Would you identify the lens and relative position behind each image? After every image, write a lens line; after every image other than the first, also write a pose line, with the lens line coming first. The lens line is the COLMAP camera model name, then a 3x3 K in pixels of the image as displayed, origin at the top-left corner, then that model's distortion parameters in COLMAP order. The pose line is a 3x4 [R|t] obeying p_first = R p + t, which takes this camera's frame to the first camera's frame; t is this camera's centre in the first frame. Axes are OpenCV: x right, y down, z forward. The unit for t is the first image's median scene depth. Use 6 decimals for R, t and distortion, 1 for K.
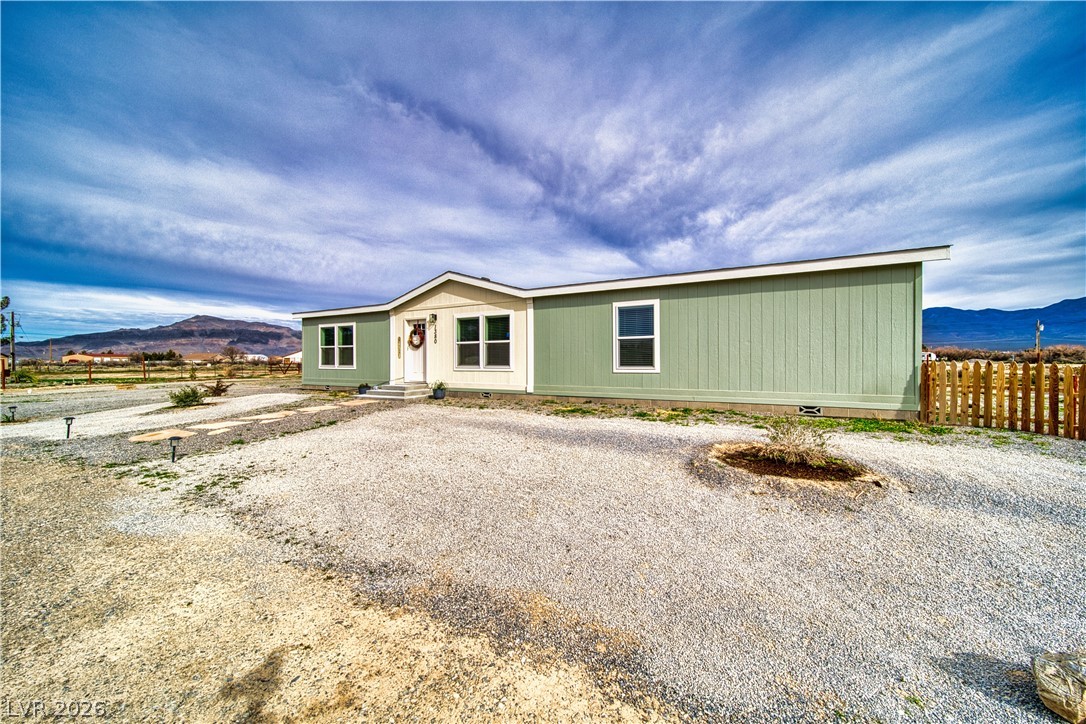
lens RADIAL K [[378.3, 0, 545.0], [0, 378.3, 360.8], [0, 0, 1]] dist [-0.000443, -0.000389]
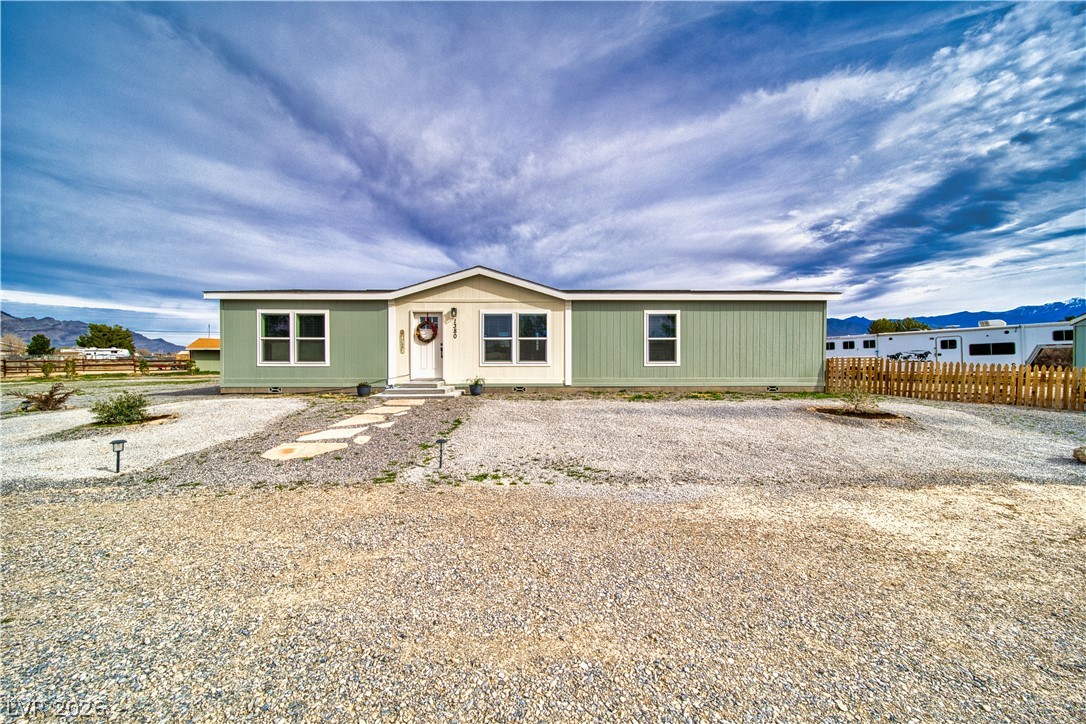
lens RADIAL K [[373.1, 0, 543.8], [0, 373.1, 359.3], [0, 0, 1]] dist [-0.000600, 0.000061]
pose [[0.884049, 0.002128, 0.467390, -0.433263], [-0.002130, 0.999998, -0.000524, 0.006013], [-0.467390, -0.000532, 0.884051, 0.041663]]
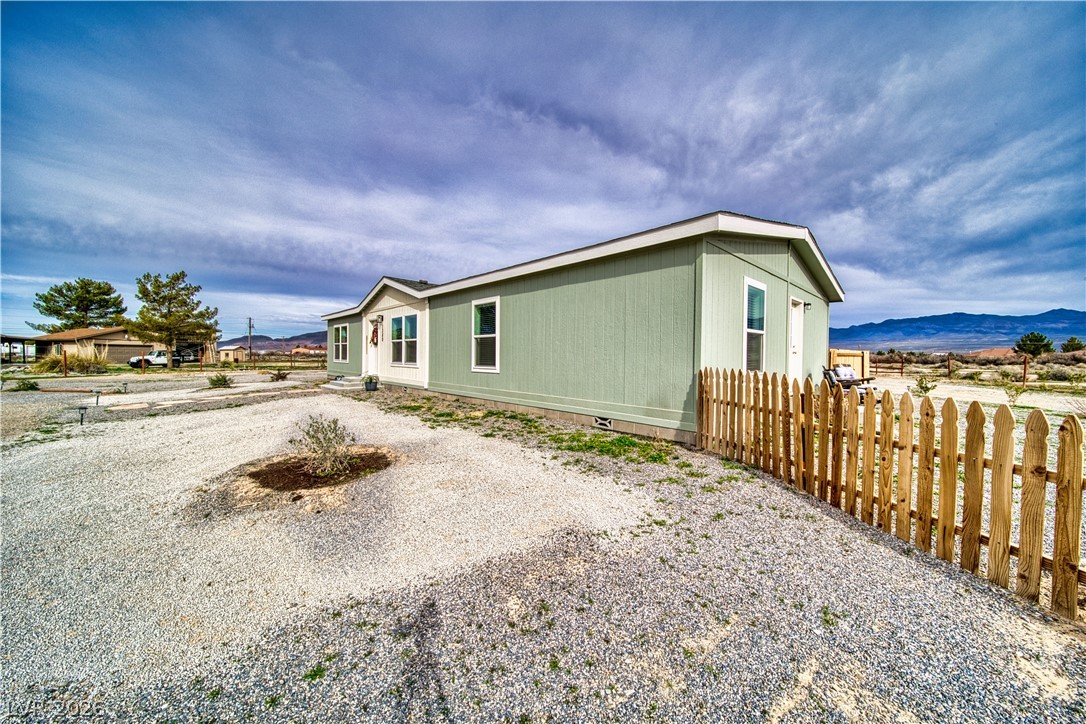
lens RADIAL K [[383.0, 0, 537.1], [0, 383.0, 367.4], [0, 0, 1]] dist [0.000410, -0.000287]
pose [[0.938762, 0.026781, -0.343523, 0.432871], [-0.018621, 0.999461, 0.027031, -0.006295], [0.344062, -0.018979, 0.938755, 0.072870]]
